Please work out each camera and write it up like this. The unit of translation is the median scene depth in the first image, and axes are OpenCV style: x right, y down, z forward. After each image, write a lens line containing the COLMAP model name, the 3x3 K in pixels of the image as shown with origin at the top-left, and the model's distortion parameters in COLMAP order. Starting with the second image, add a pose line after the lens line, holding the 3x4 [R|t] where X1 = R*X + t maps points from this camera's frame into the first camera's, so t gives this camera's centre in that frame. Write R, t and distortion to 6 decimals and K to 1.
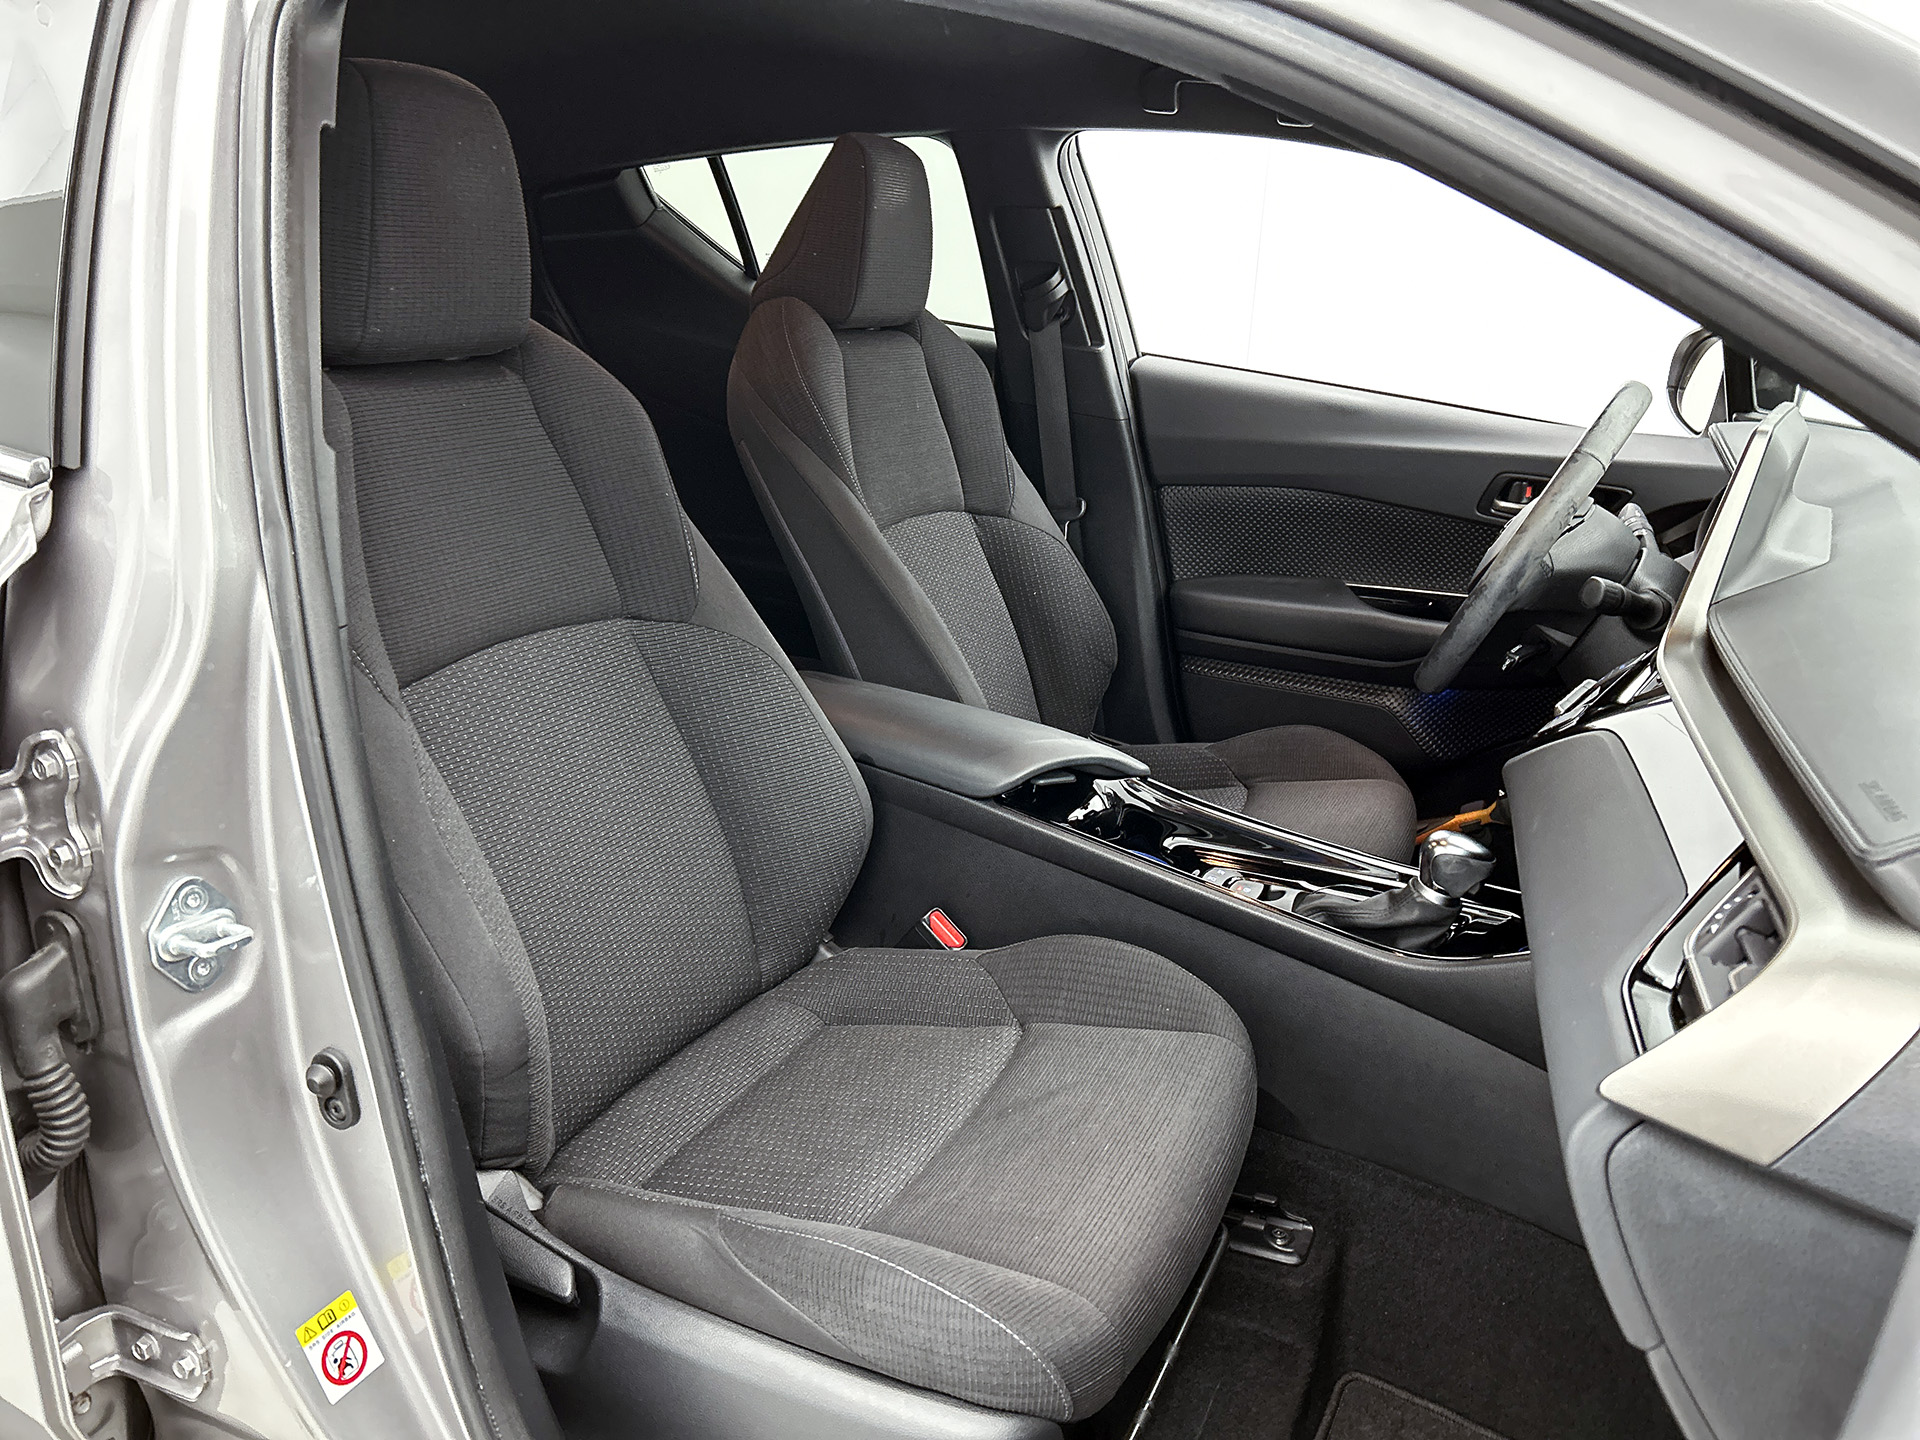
lens RADIAL K [[1434.1, 0, 964.0], [0, 1434.1, 719.1], [0, 0, 1]] dist [0.017702, -0.012097]
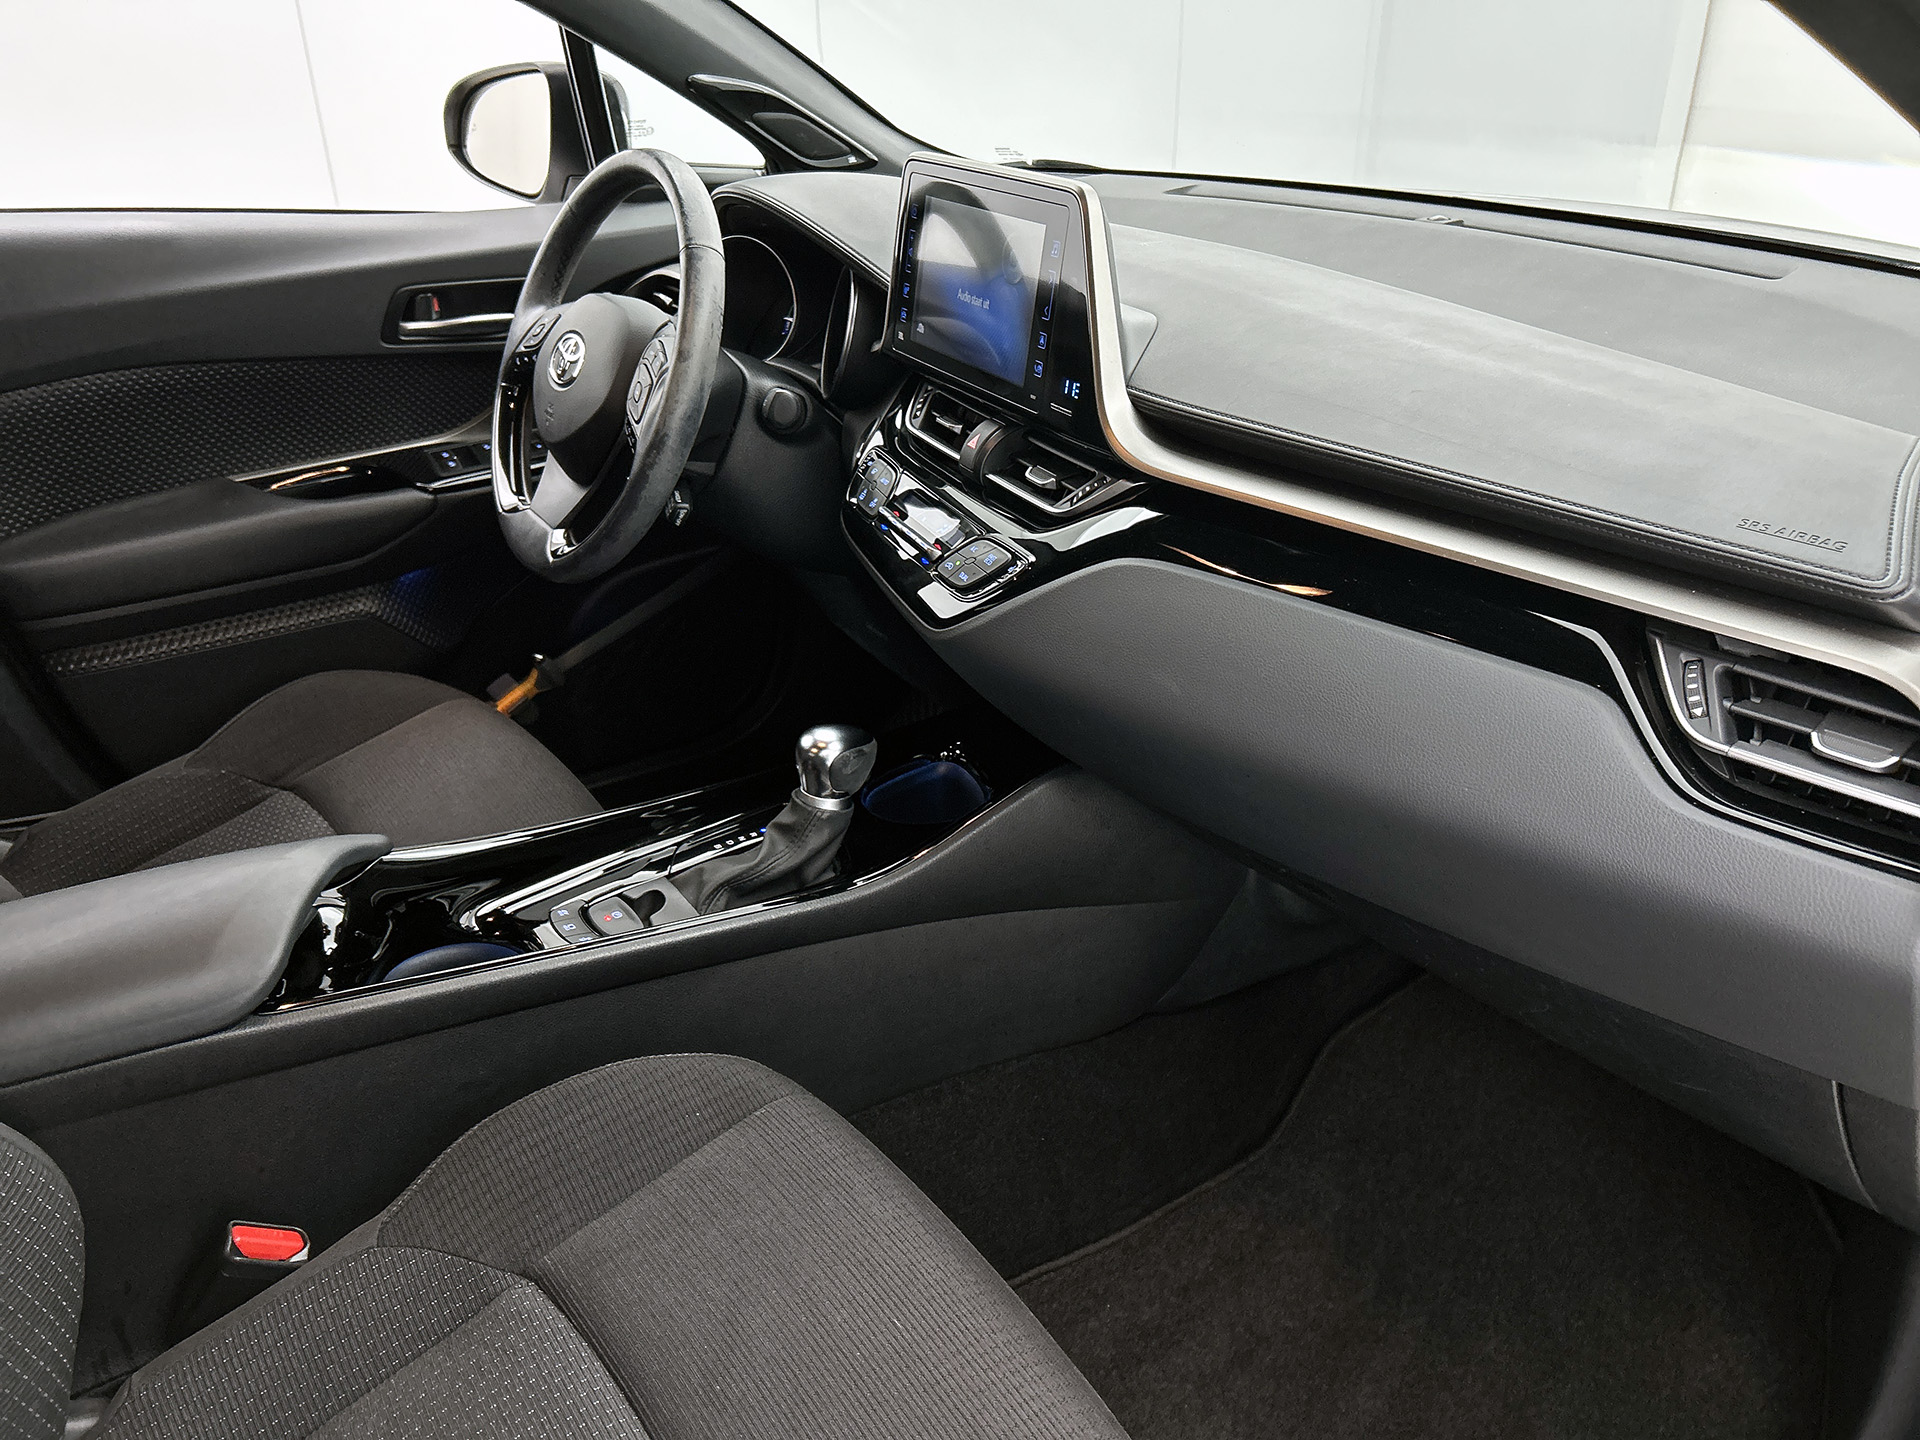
lens RADIAL K [[1434.1, 0, 960.1], [0, 1434.1, 718.8], [0, 0, 1]] dist [0.017702, -0.012097]
pose [[0.486013, -0.431317, 0.760103, -0.232888], [0.297788, 0.899415, 0.319962, -0.153693], [-0.821653, 0.070844, 0.565569, 0.404794]]
